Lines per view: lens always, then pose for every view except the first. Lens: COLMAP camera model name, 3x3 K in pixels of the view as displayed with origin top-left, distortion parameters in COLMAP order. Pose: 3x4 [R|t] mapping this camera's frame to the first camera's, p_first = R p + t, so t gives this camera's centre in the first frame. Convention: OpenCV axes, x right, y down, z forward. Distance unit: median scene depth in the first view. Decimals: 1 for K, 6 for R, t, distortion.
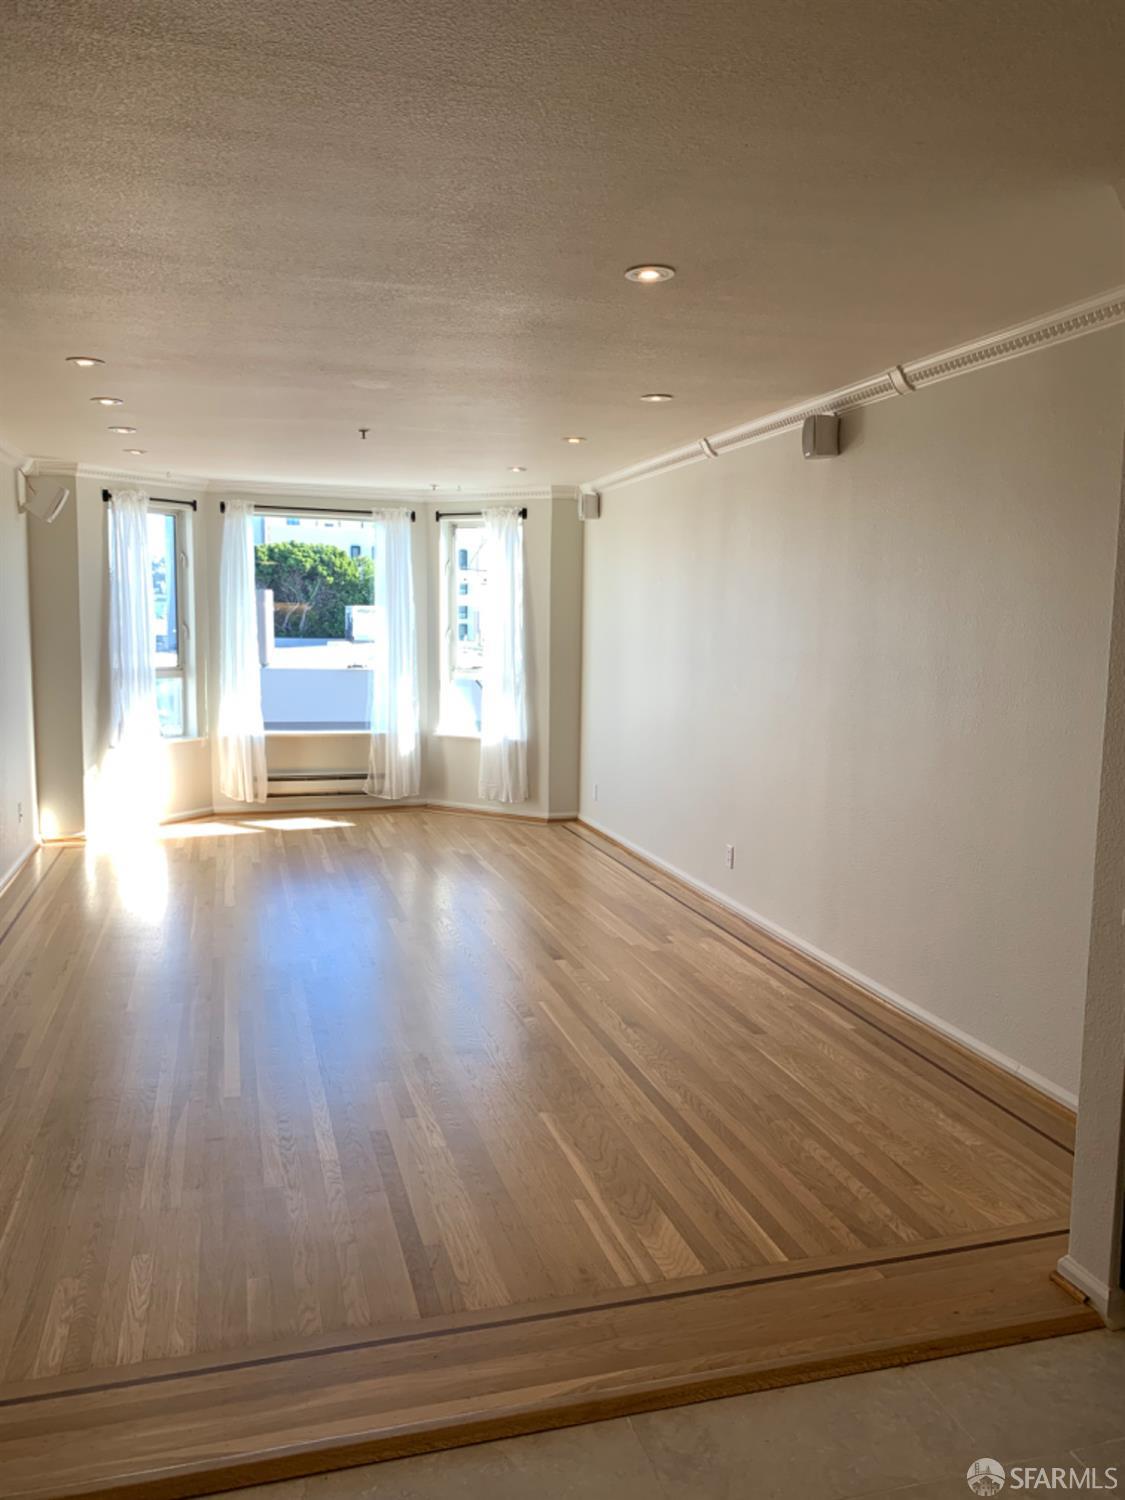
lens RADIAL K [[1137.7, 0, 562.2], [0, 1137.7, 766.0], [0, 0, 1]] dist [0.052028, -0.075643]
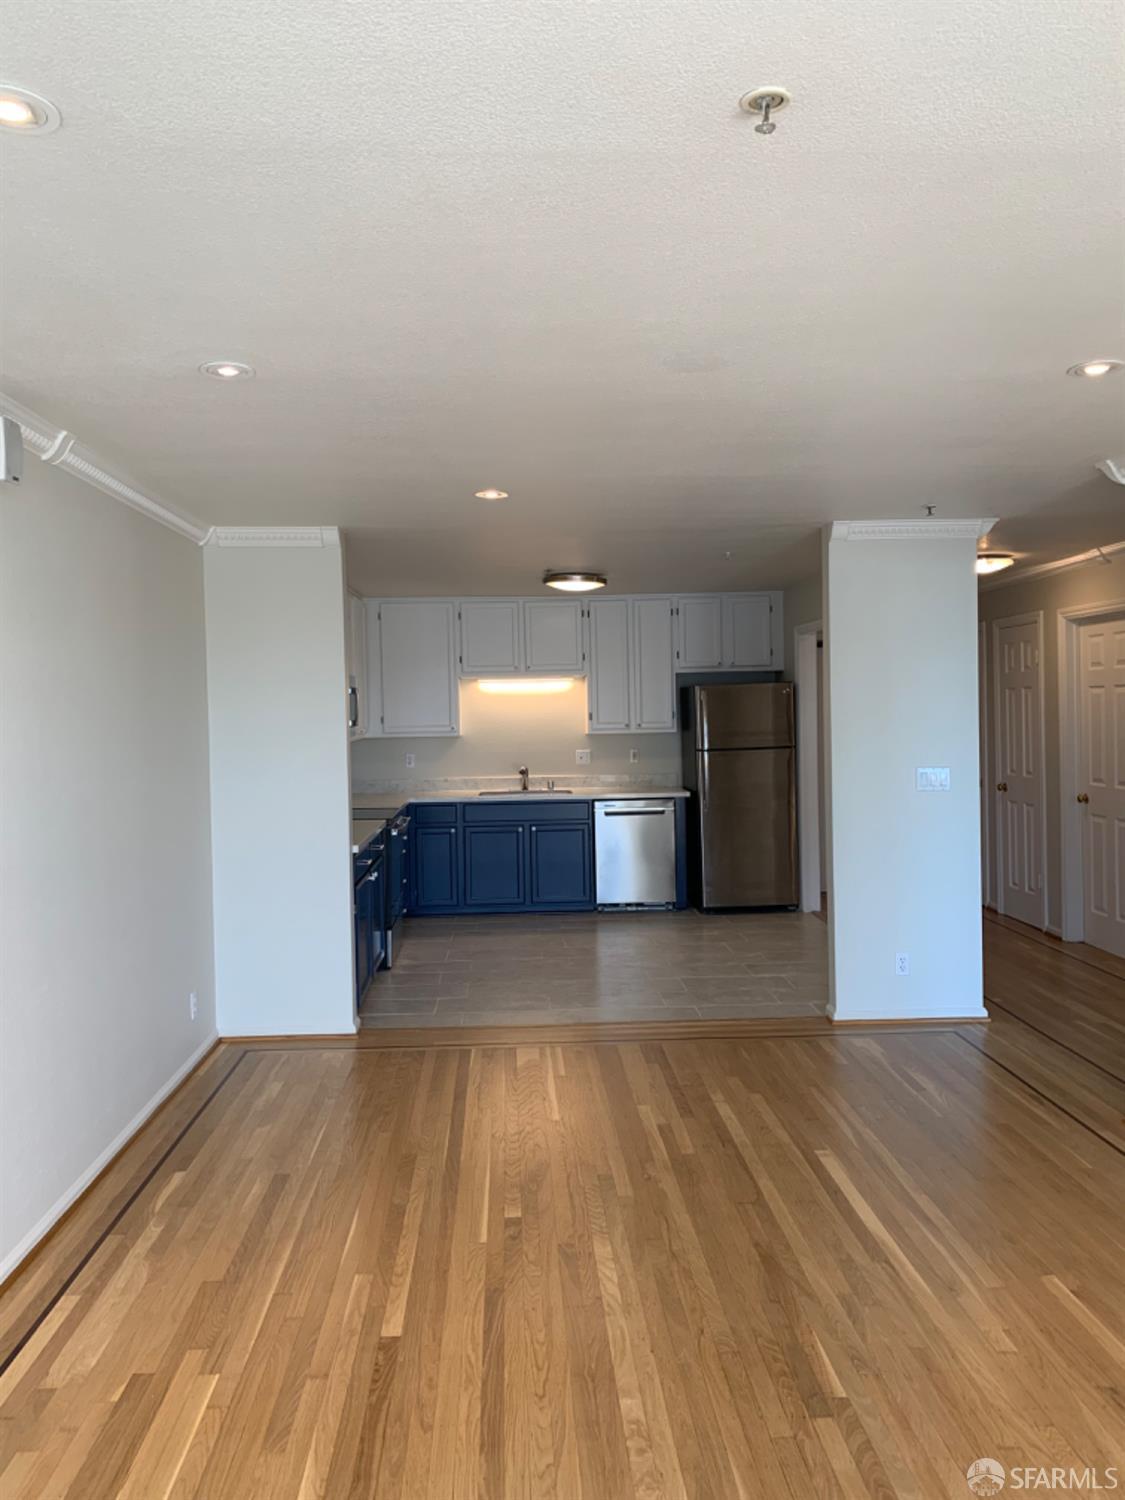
lens RADIAL K [[1137.7, 0, 563.3], [0, 1137.7, 749.0], [0, 0, 1]] dist [0.052028, -0.075643]
pose [[-0.972603, -0.002315, 0.232460, -0.134245], [0.036615, 0.985944, 0.163014, -0.126844], [-0.229570, 0.167059, -0.958848, 0.912968]]
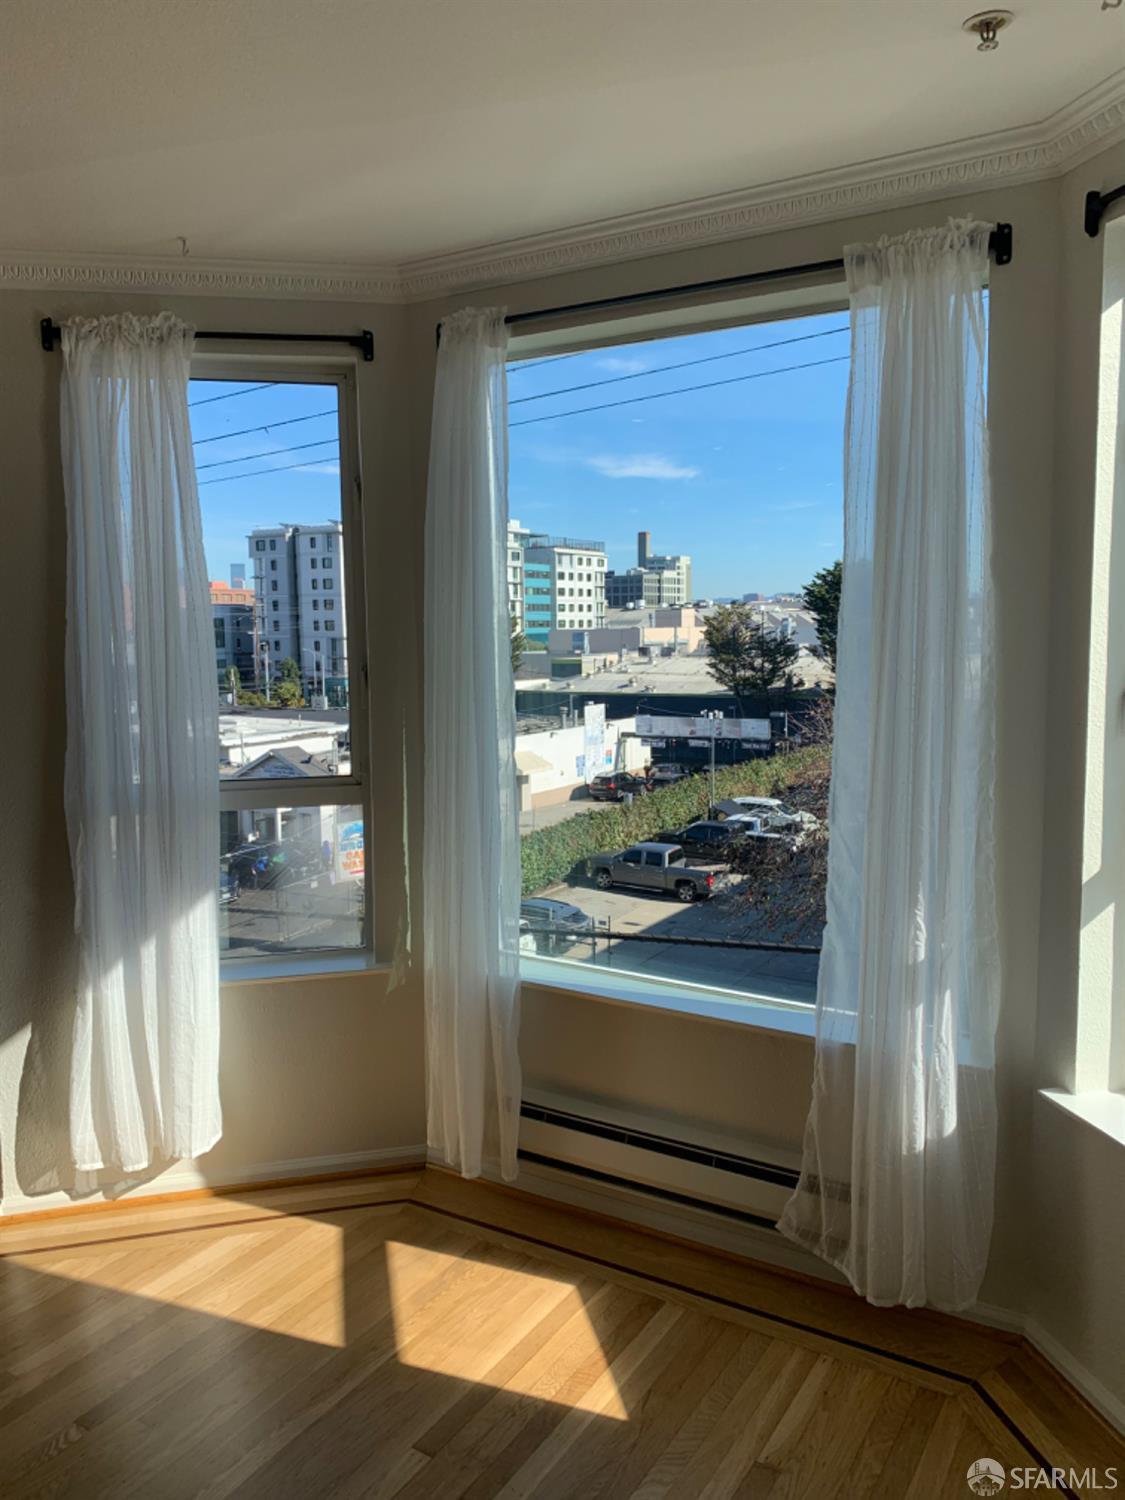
lens RADIAL K [[1137.7, 0, 571.7], [0, 1137.7, 729.5], [0, 0, 1]] dist [0.052028, -0.075643]
pose [[0.670883, 0.046366, -0.740112, 0.001502], [-0.070217, 0.997531, -0.001156, -0.106307], [0.738232, 0.052744, 0.672482, 0.791543]]
